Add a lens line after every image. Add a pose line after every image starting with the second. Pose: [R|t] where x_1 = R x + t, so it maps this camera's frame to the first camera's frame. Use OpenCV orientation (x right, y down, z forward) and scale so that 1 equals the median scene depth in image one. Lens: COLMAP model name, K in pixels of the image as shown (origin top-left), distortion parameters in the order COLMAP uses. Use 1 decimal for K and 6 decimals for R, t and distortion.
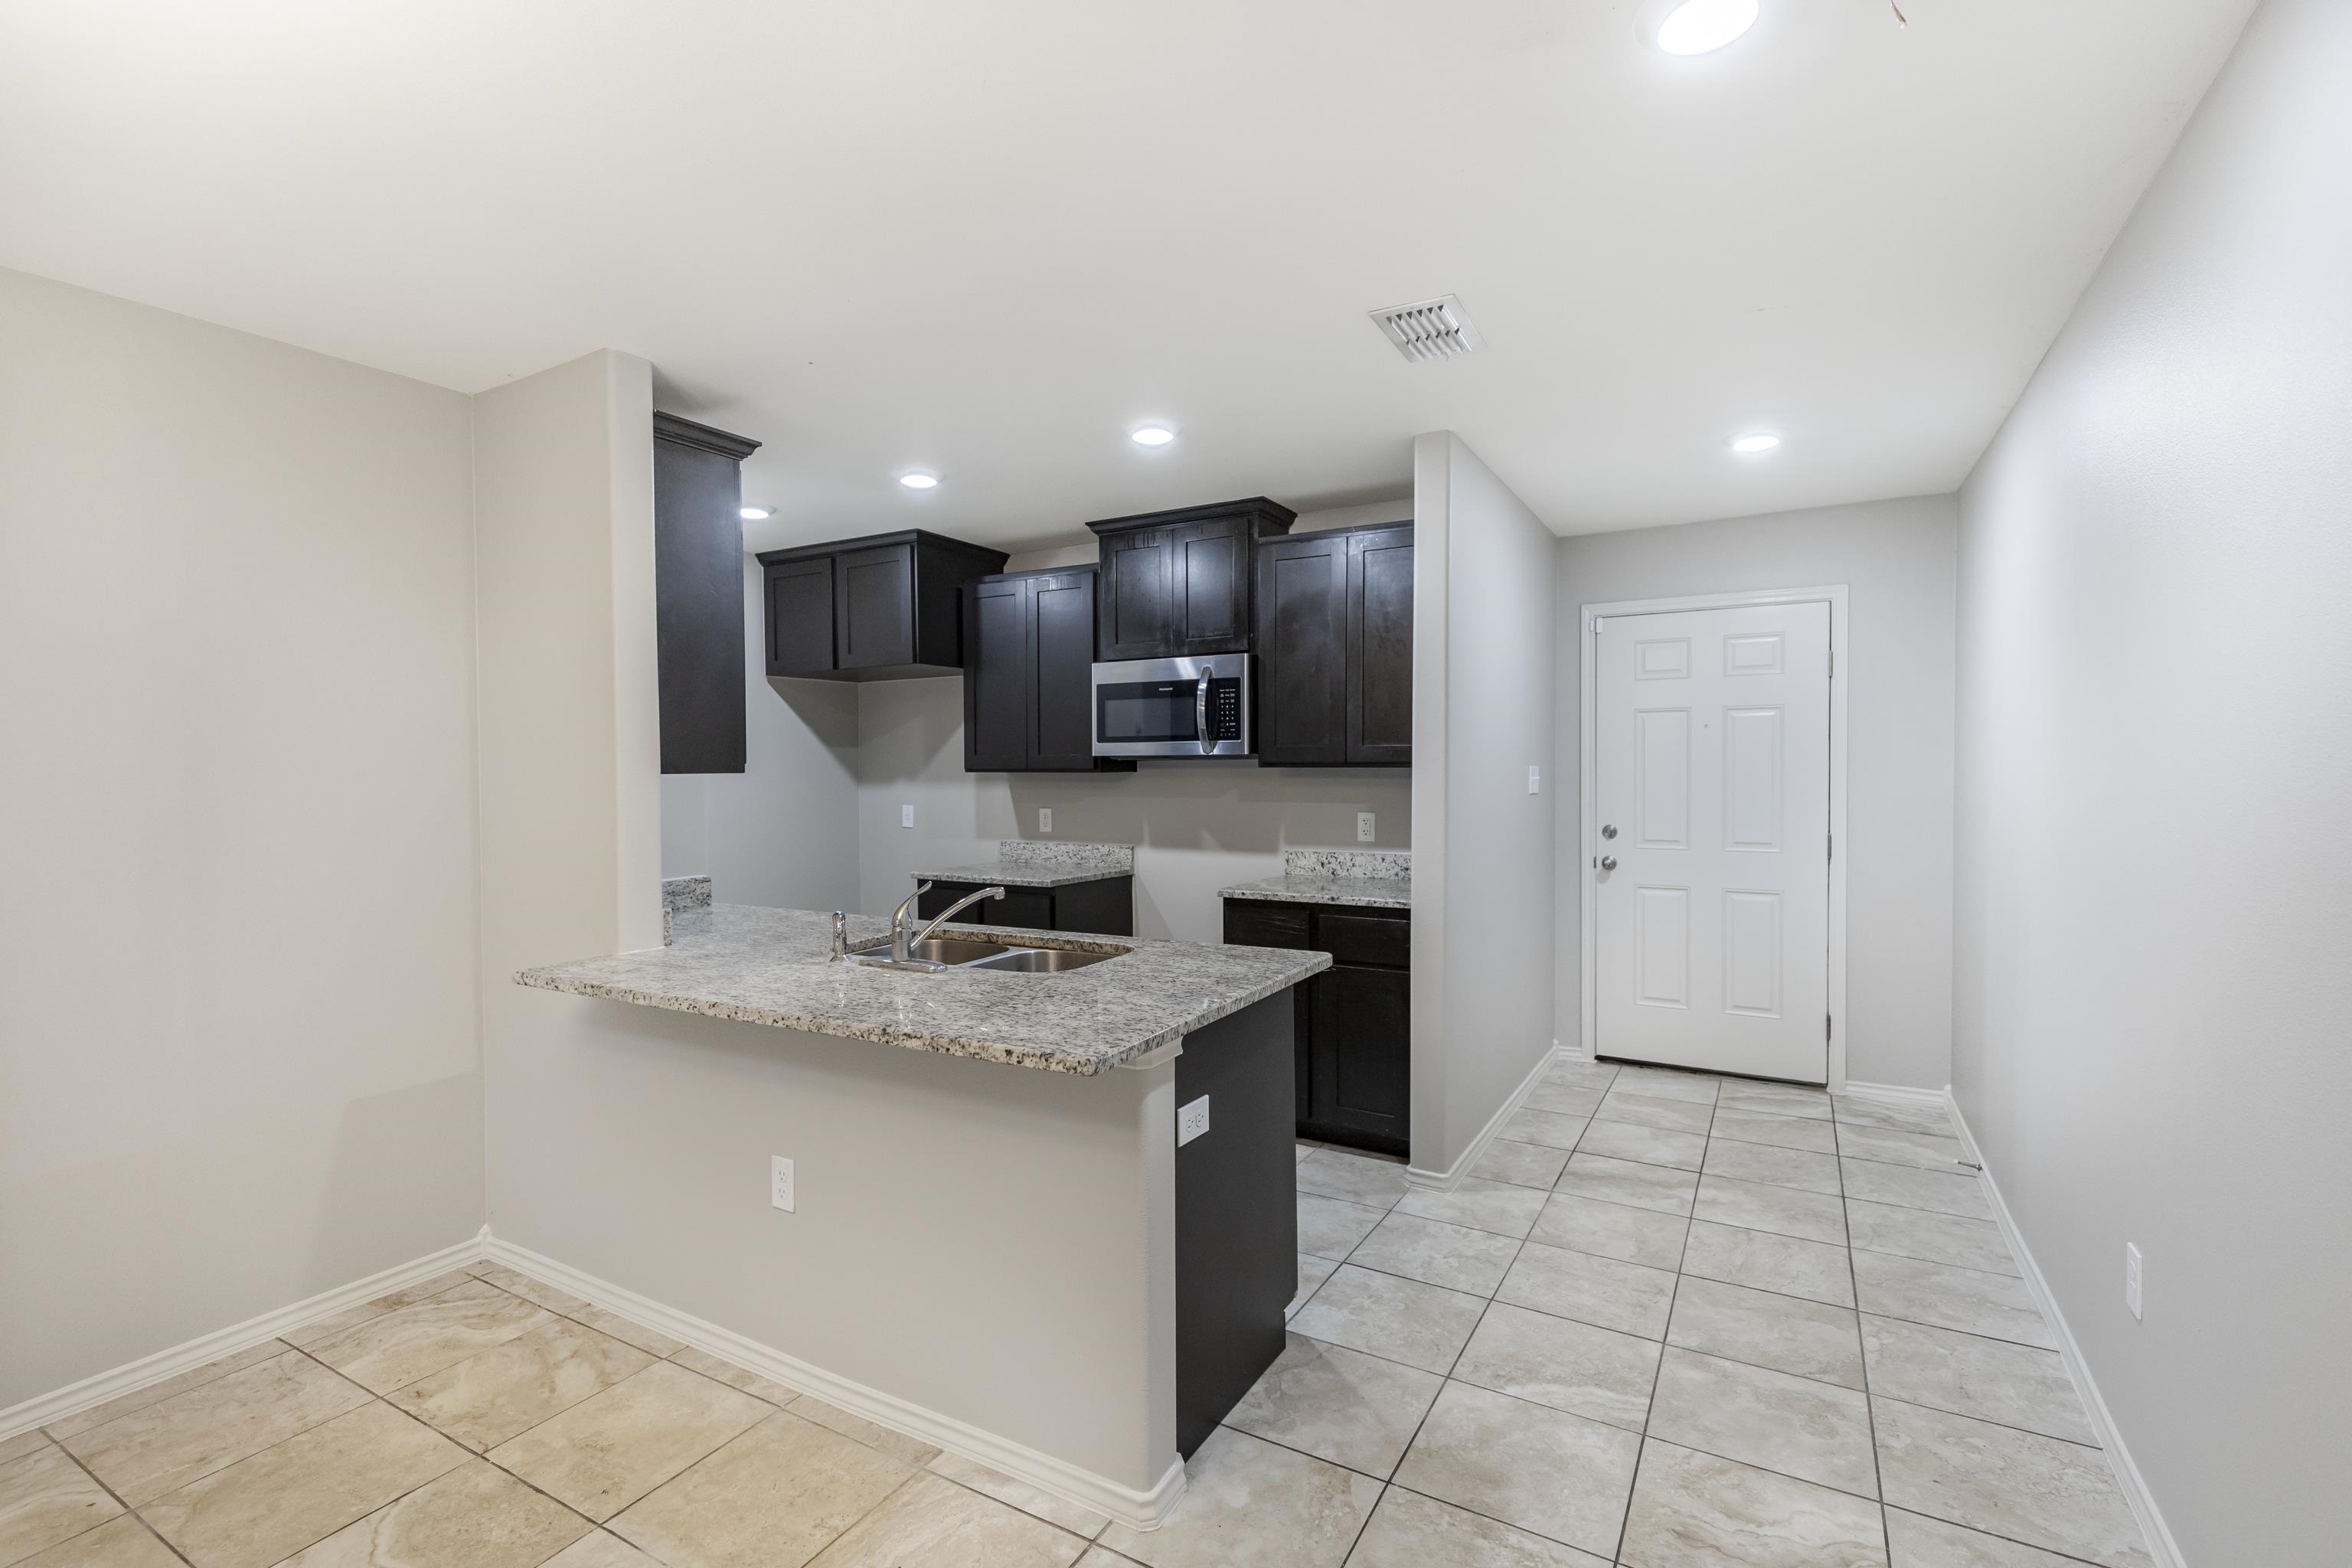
lens RADIAL K [[1043.1, 0, 1160.2], [0, 1043.1, 806.2], [0, 0, 1]] dist [-0.065060, 0.000149]
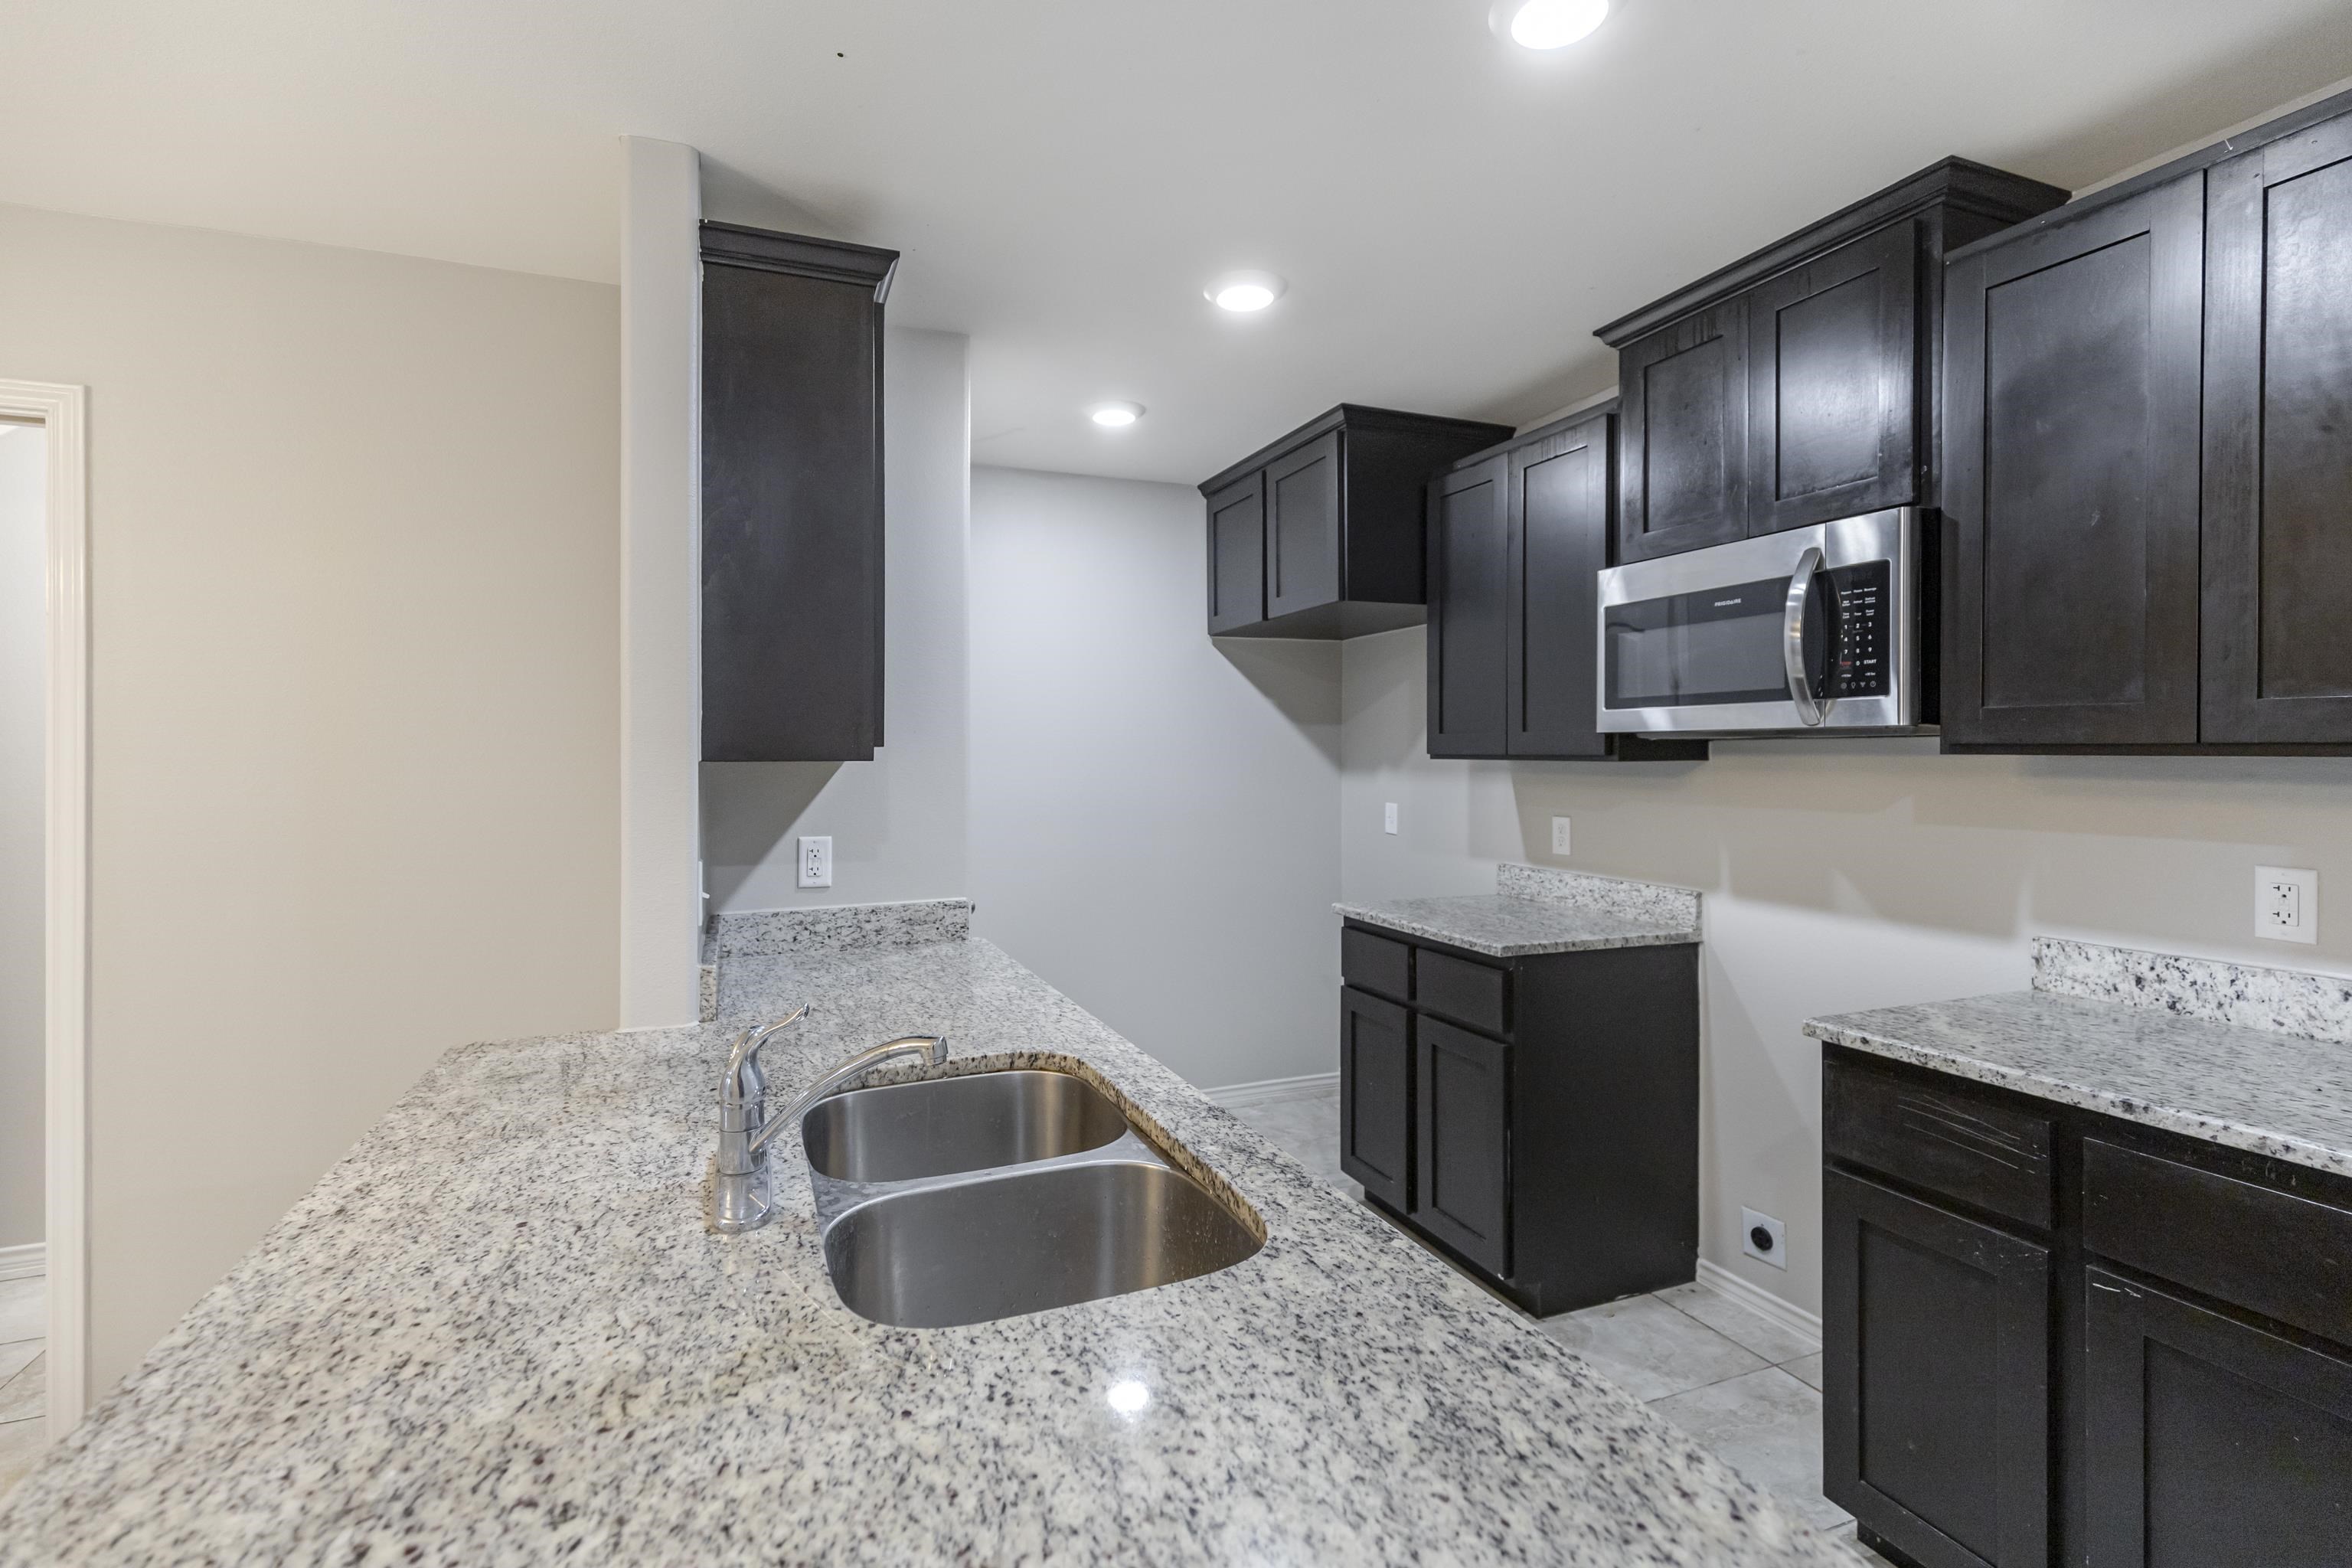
lens RADIAL K [[1057.7, 0, 1148.1], [0, 1057.7, 761.0], [0, 0, 1]] dist [0.006629, -0.000848]
pose [[0.785516, 0.007688, -0.618794, 0.103271], [-0.024053, 0.999547, -0.018115, -0.016399], [0.618374, 0.029113, 0.785344, 0.393105]]
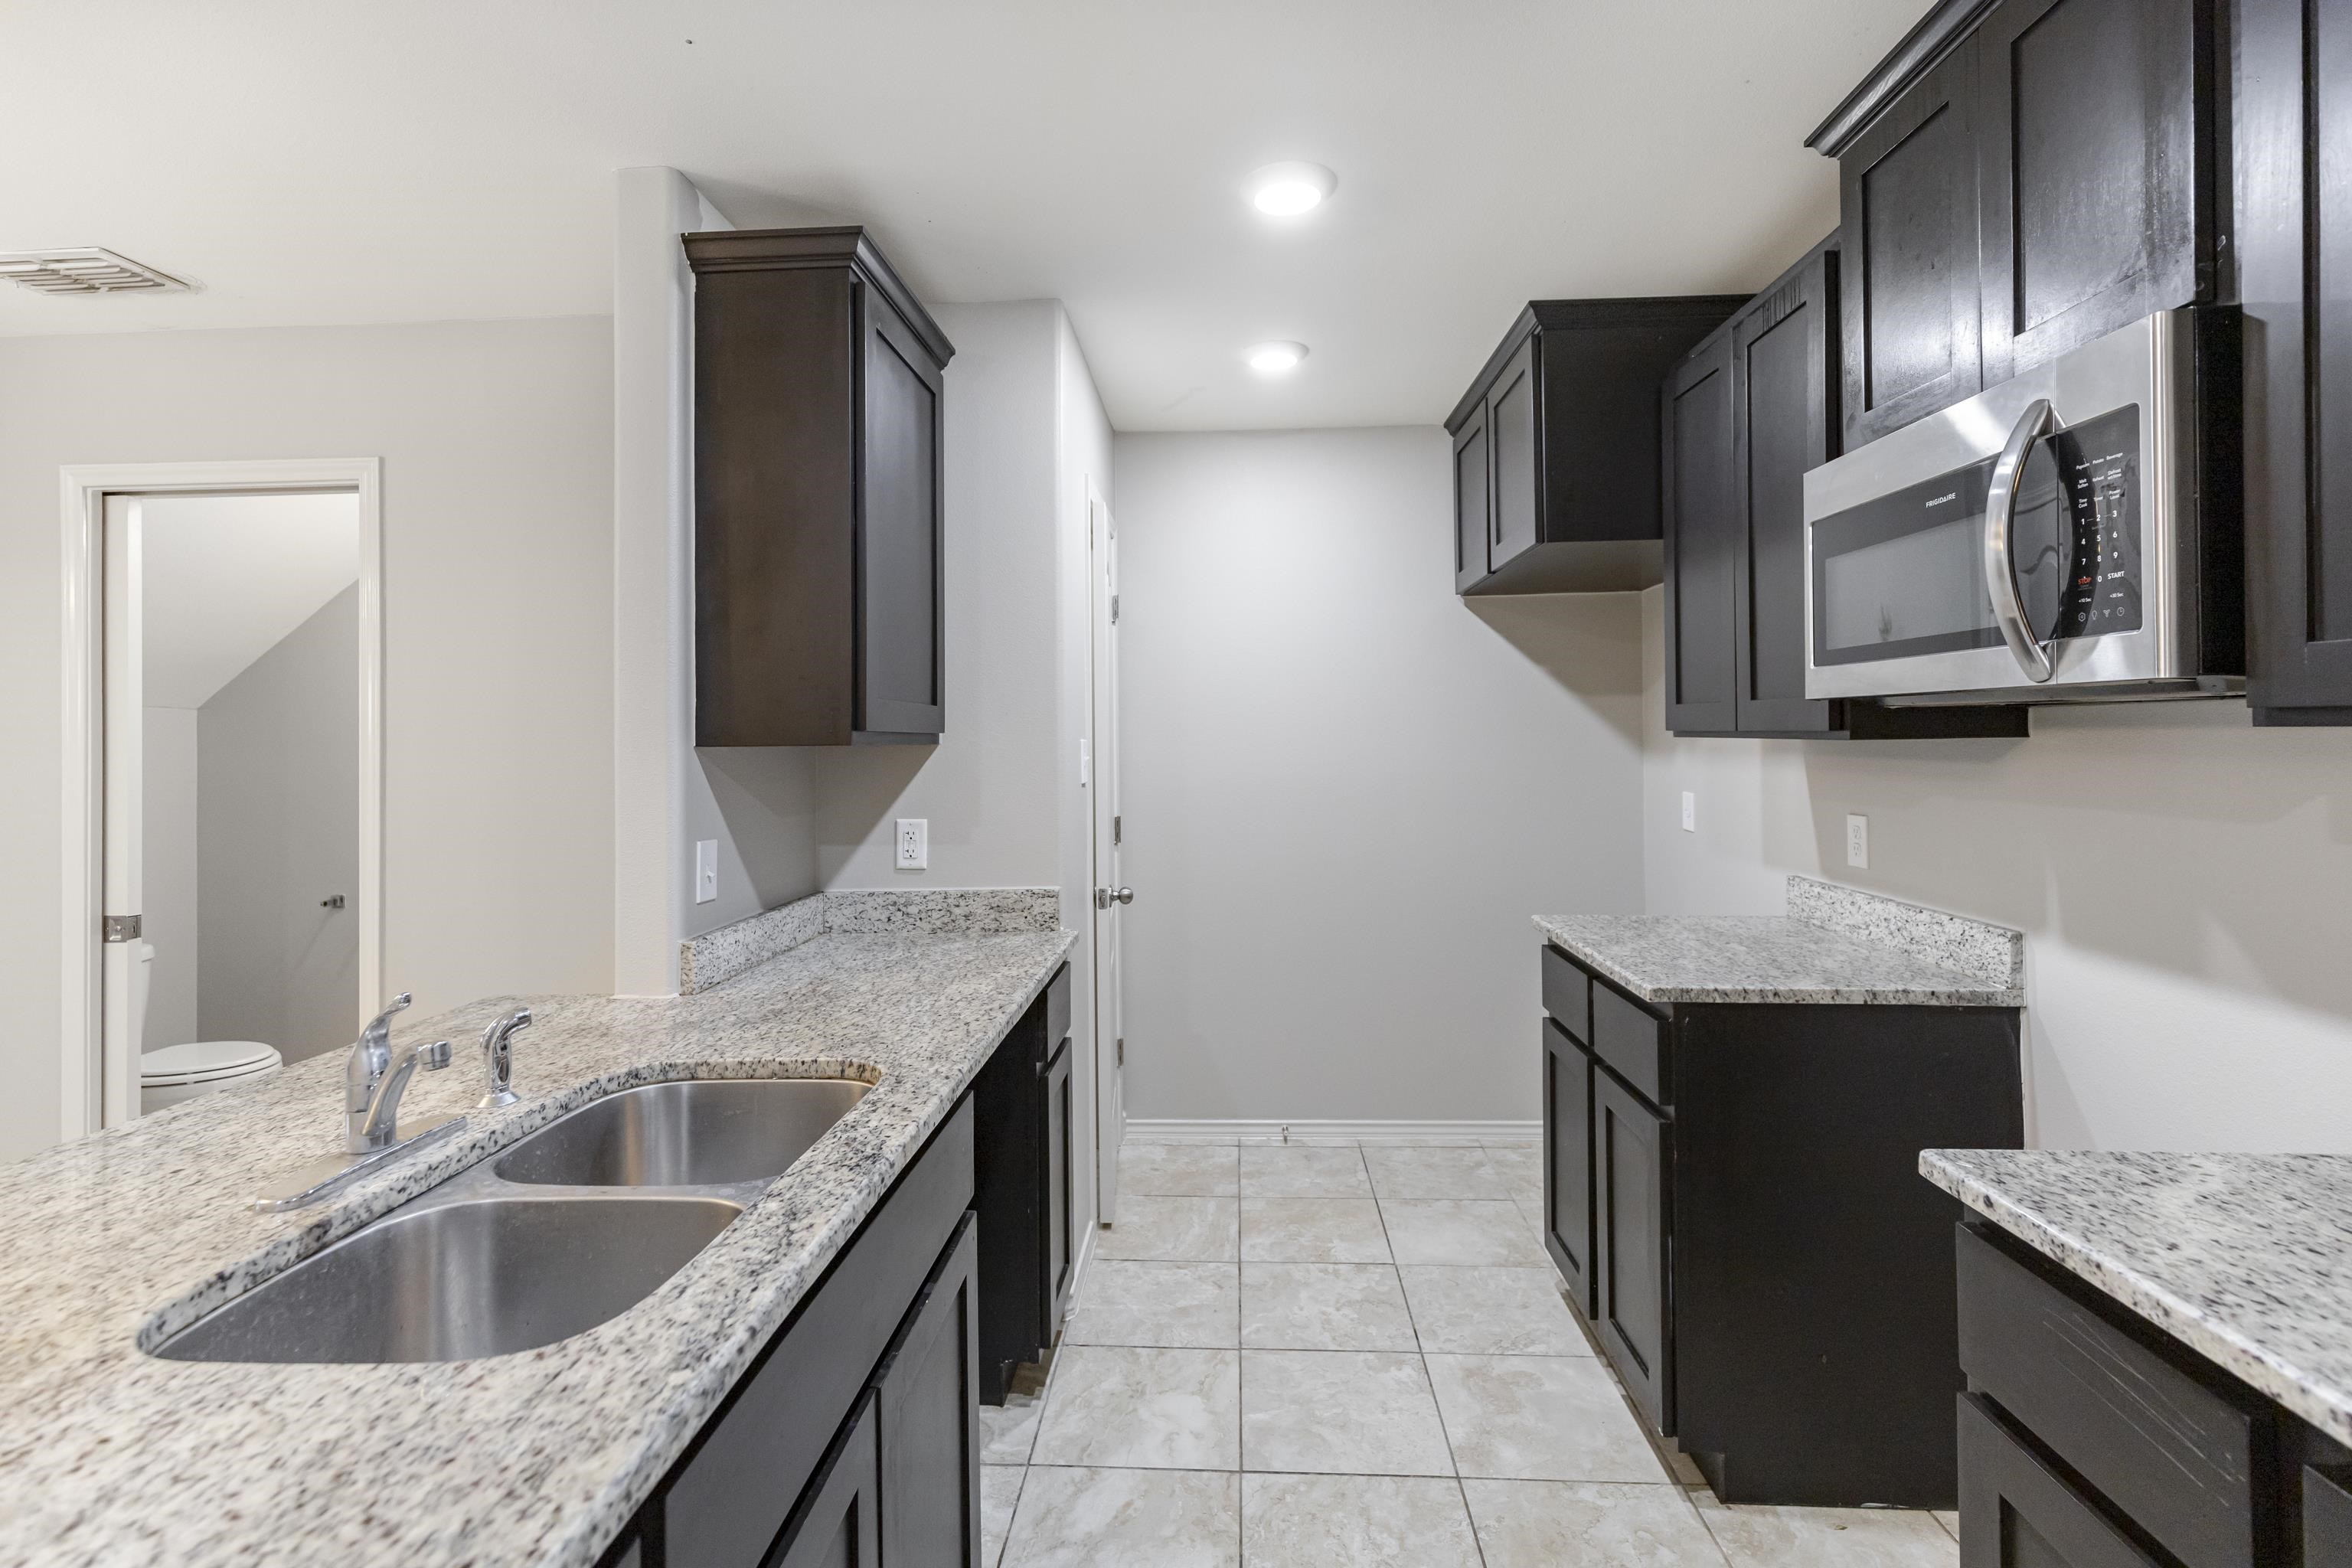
lens RADIAL K [[1079.3, 0, 1177.2], [0, 1079.3, 730.9], [0, 0, 1]] dist [0.004020, -0.000004]
pose [[0.461941, -0.003286, -0.886905, 0.200695], [-0.023205, 0.999606, -0.015790, -0.023907], [0.886607, 0.027875, 0.461682, 0.591798]]
